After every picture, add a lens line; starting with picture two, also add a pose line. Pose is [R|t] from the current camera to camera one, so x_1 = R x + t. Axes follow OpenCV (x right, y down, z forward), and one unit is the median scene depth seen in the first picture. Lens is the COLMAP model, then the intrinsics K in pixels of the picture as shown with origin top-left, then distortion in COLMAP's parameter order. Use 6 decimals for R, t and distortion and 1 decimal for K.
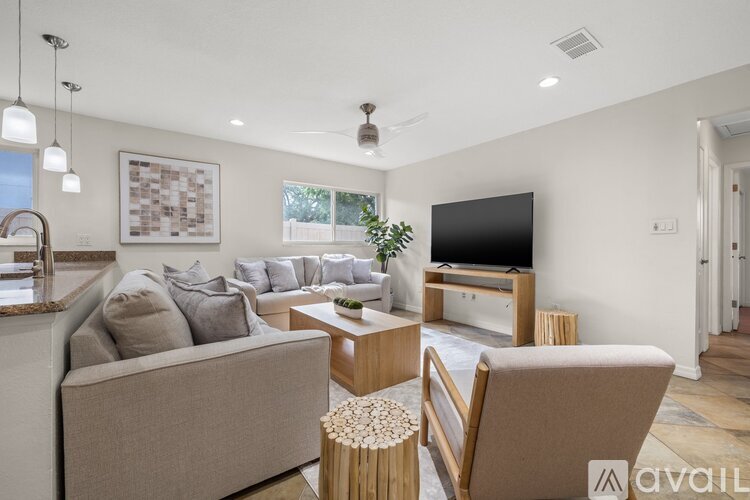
lens RADIAL K [[323.3, 0, 376.5], [0, 323.3, 246.5], [0, 0, 1]] dist [0.000462, -0.000116]
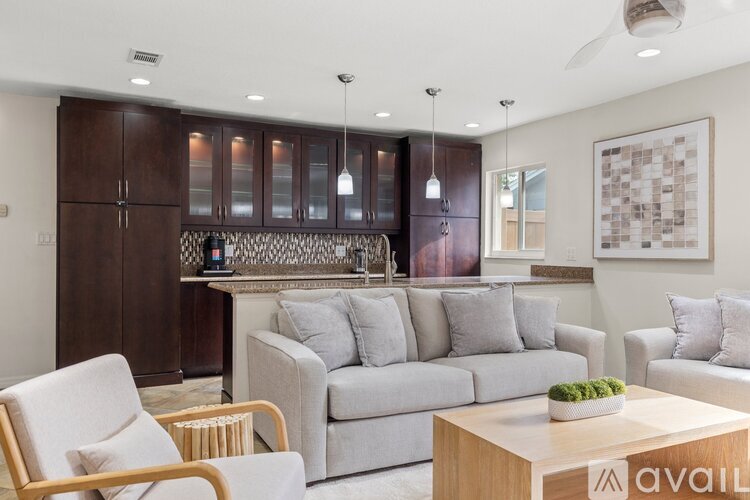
lens RADIAL K [[563.4, 0, 375.1], [0, 563.4, 250.8], [0, 0, 1]] dist [0.000955, 0.000676]
pose [[-0.168825, -0.002004, -0.985644, 0.615037], [-0.011069, 0.999939, -0.000137, -0.020304], [0.985584, 0.010886, -0.168837, 0.654957]]
